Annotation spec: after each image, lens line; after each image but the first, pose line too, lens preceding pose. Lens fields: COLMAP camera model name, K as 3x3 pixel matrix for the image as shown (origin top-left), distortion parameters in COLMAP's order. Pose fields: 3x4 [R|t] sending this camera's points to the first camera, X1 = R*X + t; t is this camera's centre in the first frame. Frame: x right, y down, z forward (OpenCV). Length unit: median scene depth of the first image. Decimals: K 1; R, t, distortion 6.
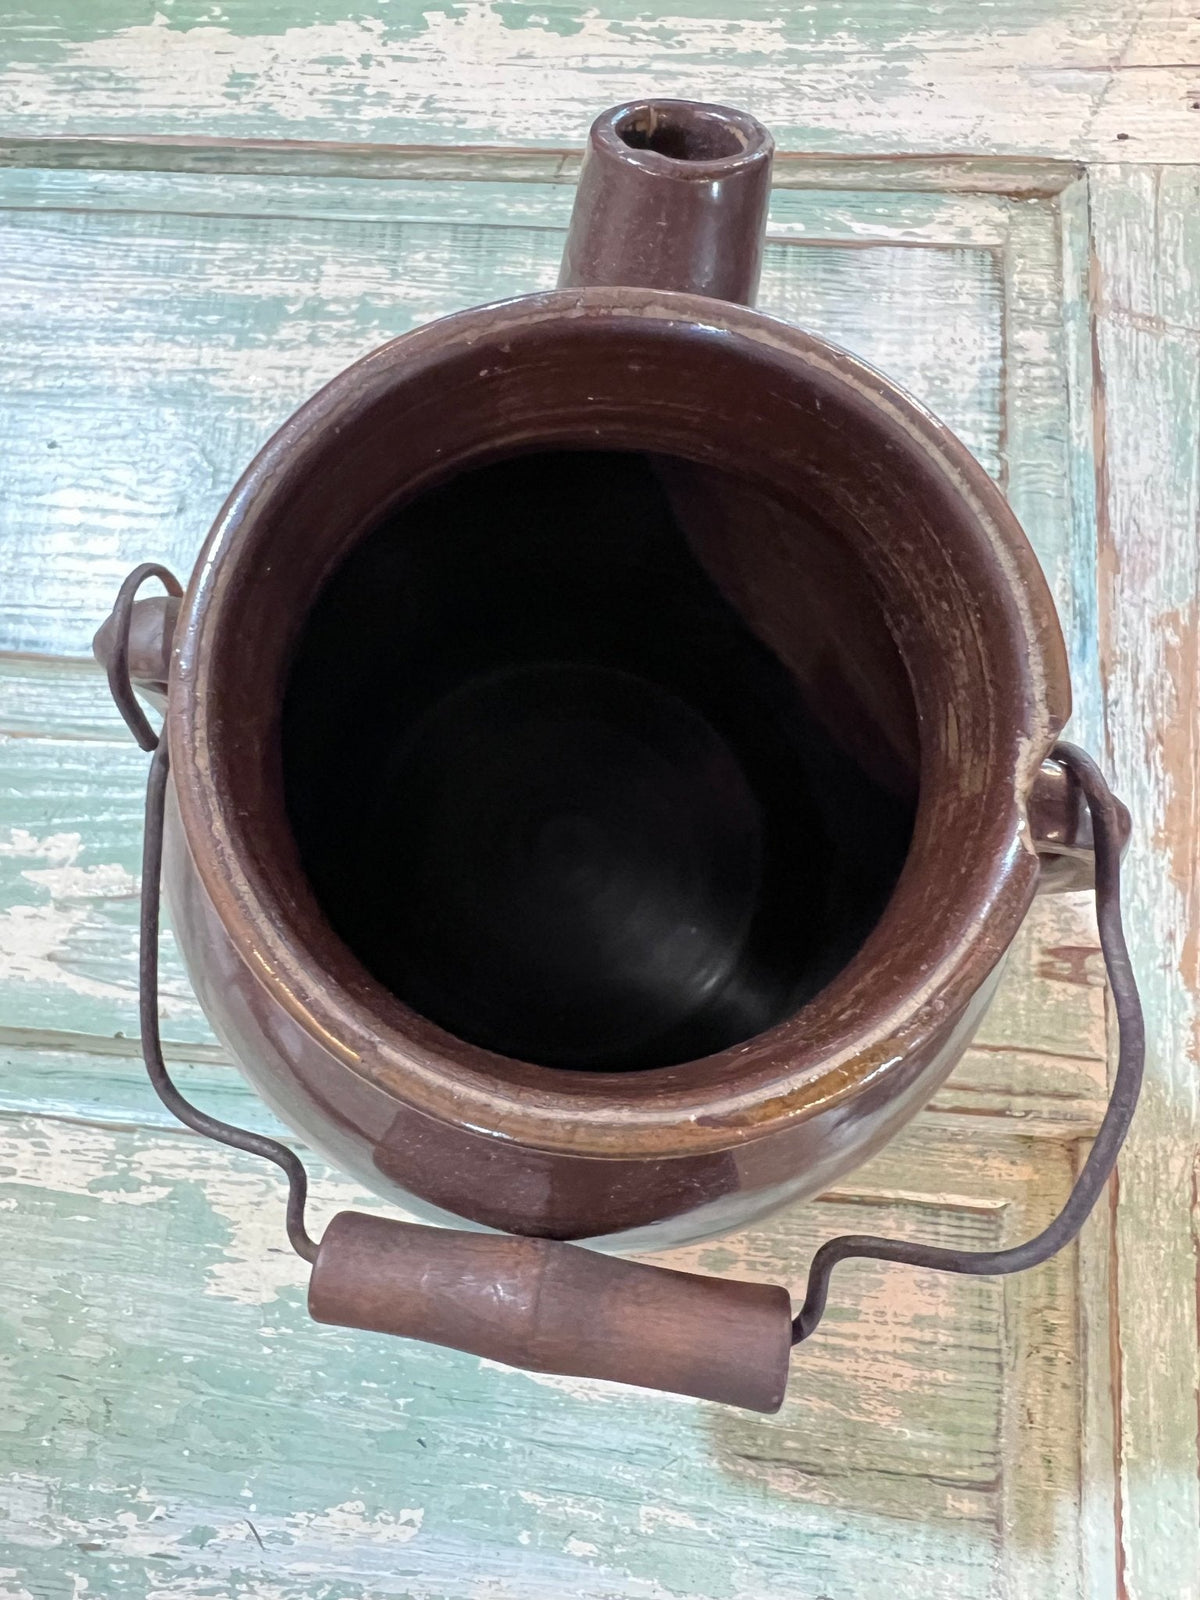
lens RADIAL K [[1053.5, 0, 494.1], [0, 1053.5, 756.5], [0, 0, 1]] dist [-0.001757, -0.007825]
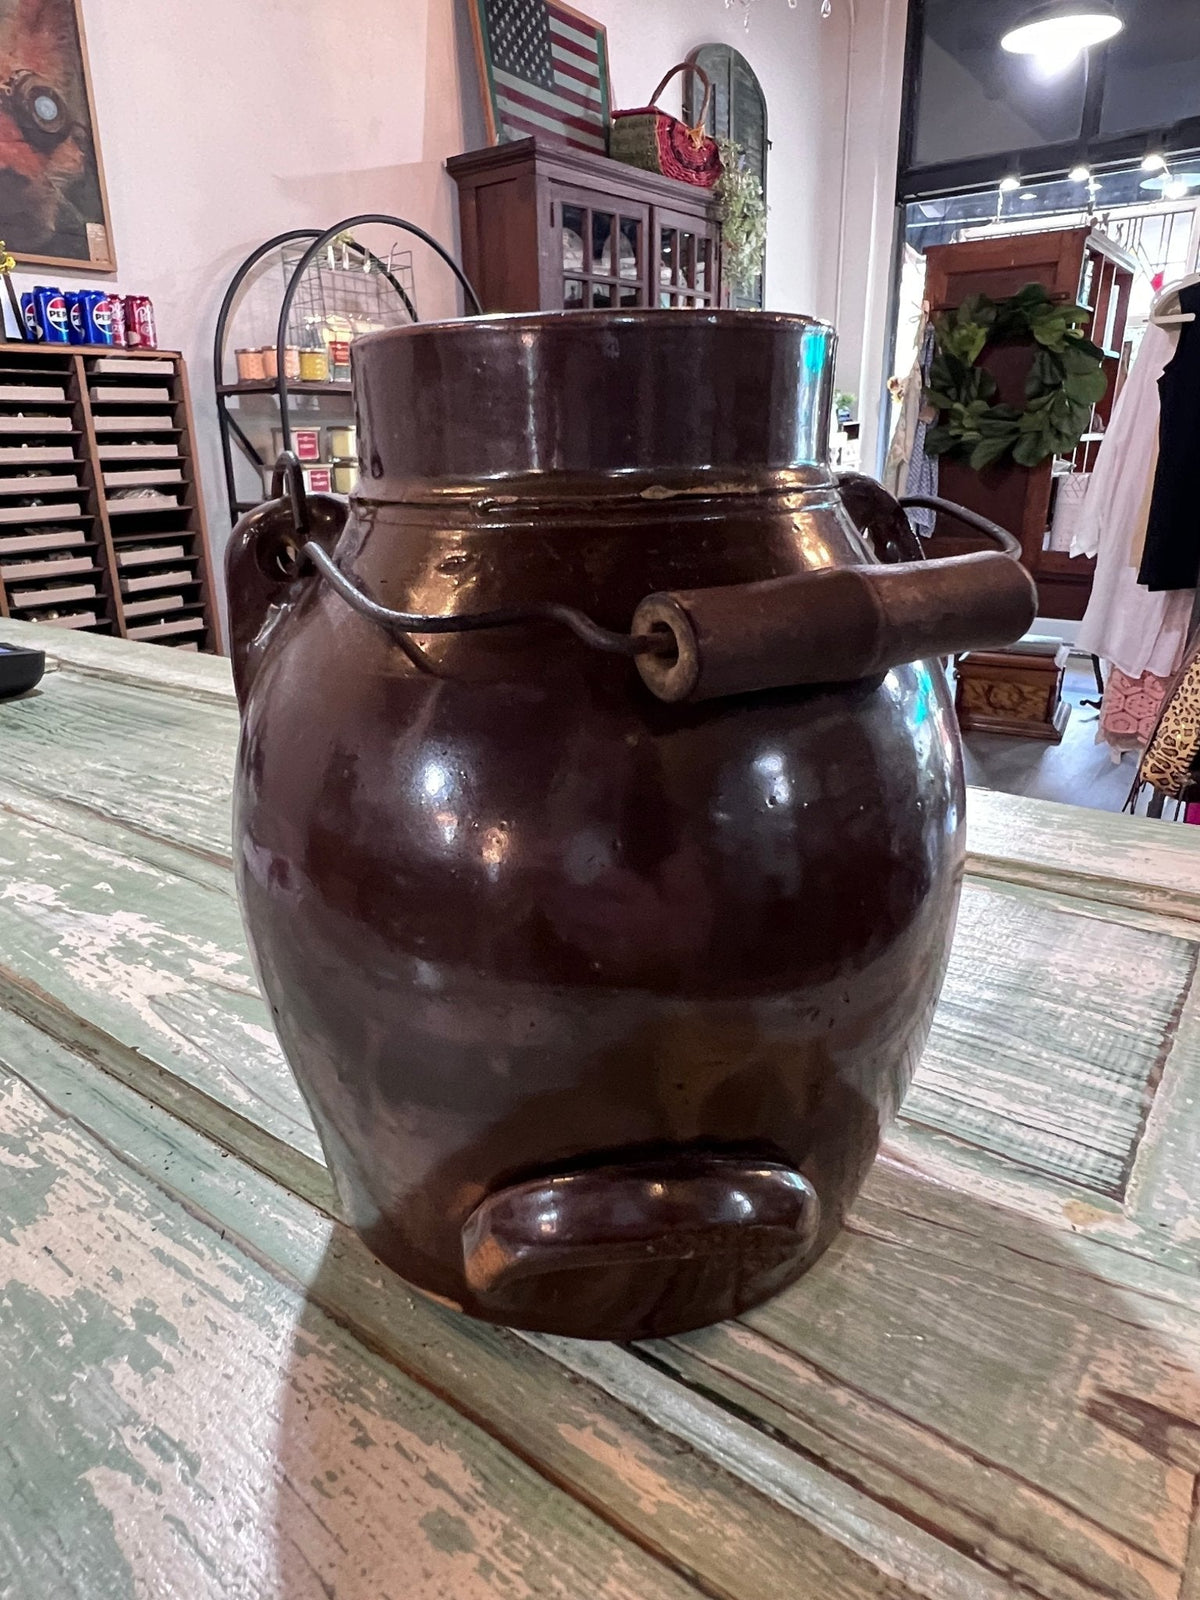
lens RADIAL K [[1016.4, 0, 521.8], [0, 1016.4, 776.6], [0, 0, 1]] dist [-0.013093, 0.006936]
pose [[0.829358, 0.191377, -0.524919, 0.460423], [-0.549762, 0.447067, -0.705615, 0.647579], [0.099636, 0.873788, 0.475990, 0.294879]]
